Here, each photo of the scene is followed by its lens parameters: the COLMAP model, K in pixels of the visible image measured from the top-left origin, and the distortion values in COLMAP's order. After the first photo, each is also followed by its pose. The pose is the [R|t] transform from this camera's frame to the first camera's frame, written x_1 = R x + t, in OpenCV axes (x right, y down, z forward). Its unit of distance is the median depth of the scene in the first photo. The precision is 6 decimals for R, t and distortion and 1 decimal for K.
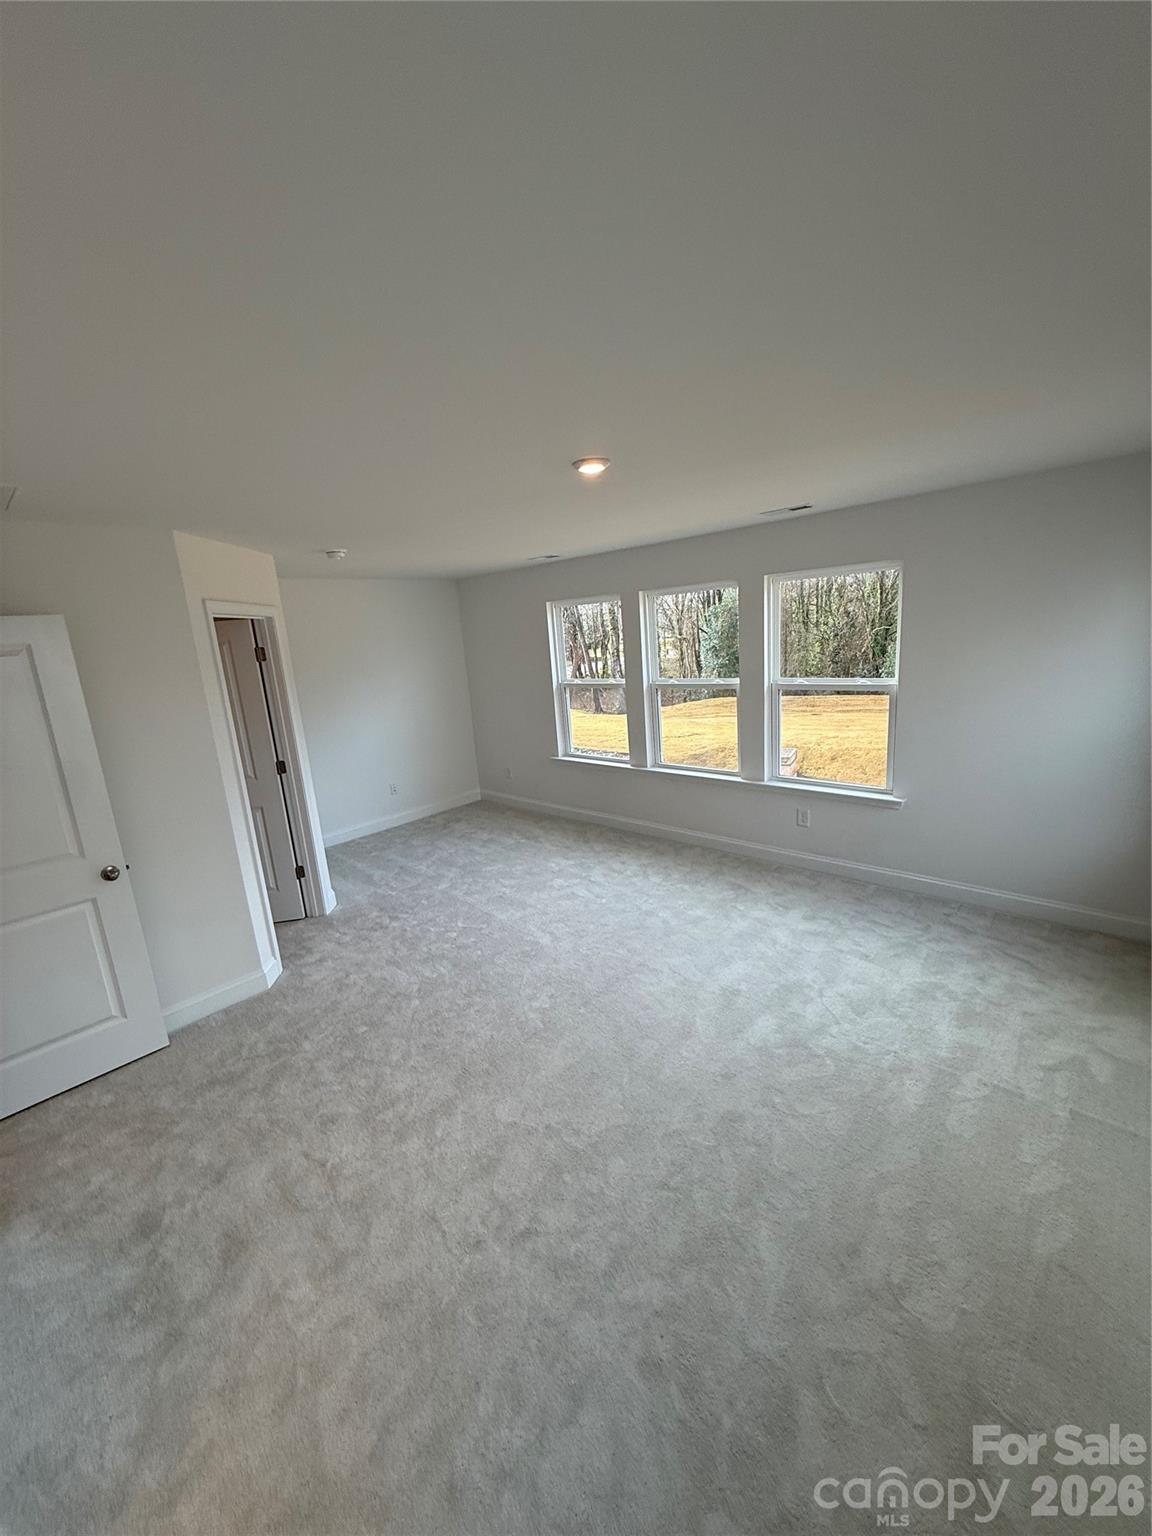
lens RADIAL K [[608.3, 0, 576.0], [0, 608.3, 768.0], [0, 0, 1]] dist [-0.002390, -0.000252]
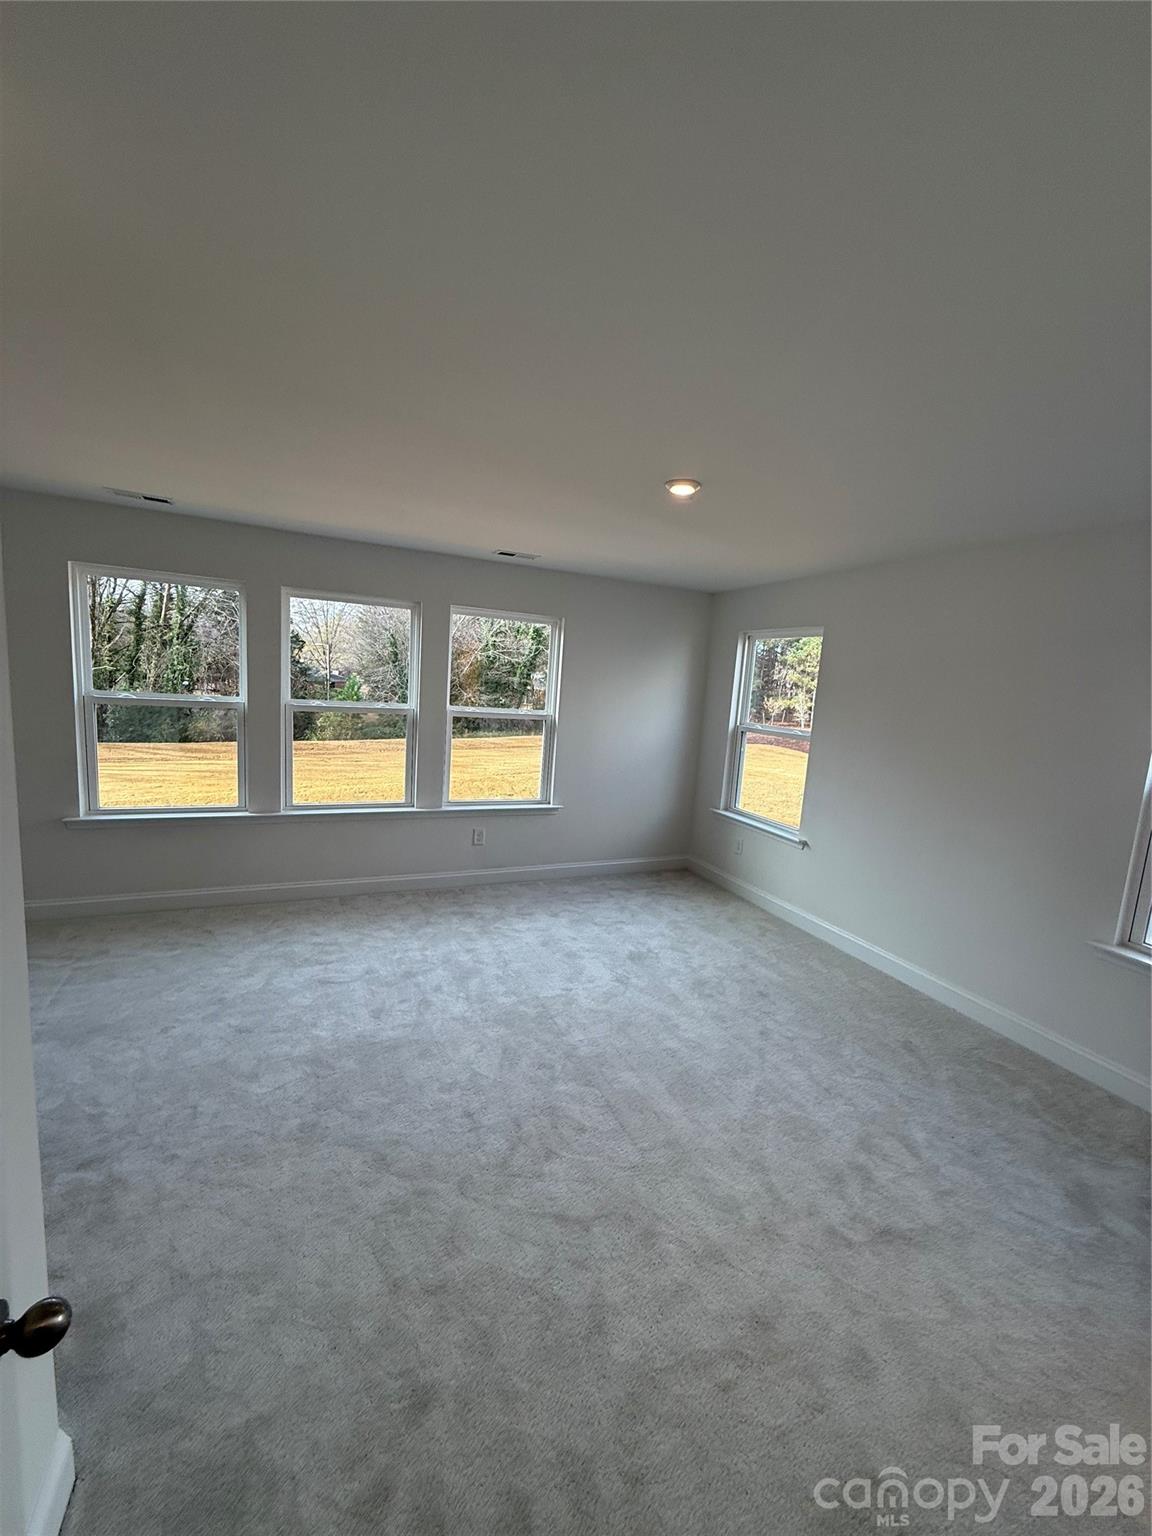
lens RADIAL K [[608.3, 0, 576.0], [0, 608.3, 768.0], [0, 0, 1]] dist [-0.002390, -0.000252]
pose [[0.370674, -0.034876, 0.928108, -0.653614], [0.105244, 0.994436, -0.004665, -0.017865], [-0.922781, 0.099406, 0.372282, 0.509953]]
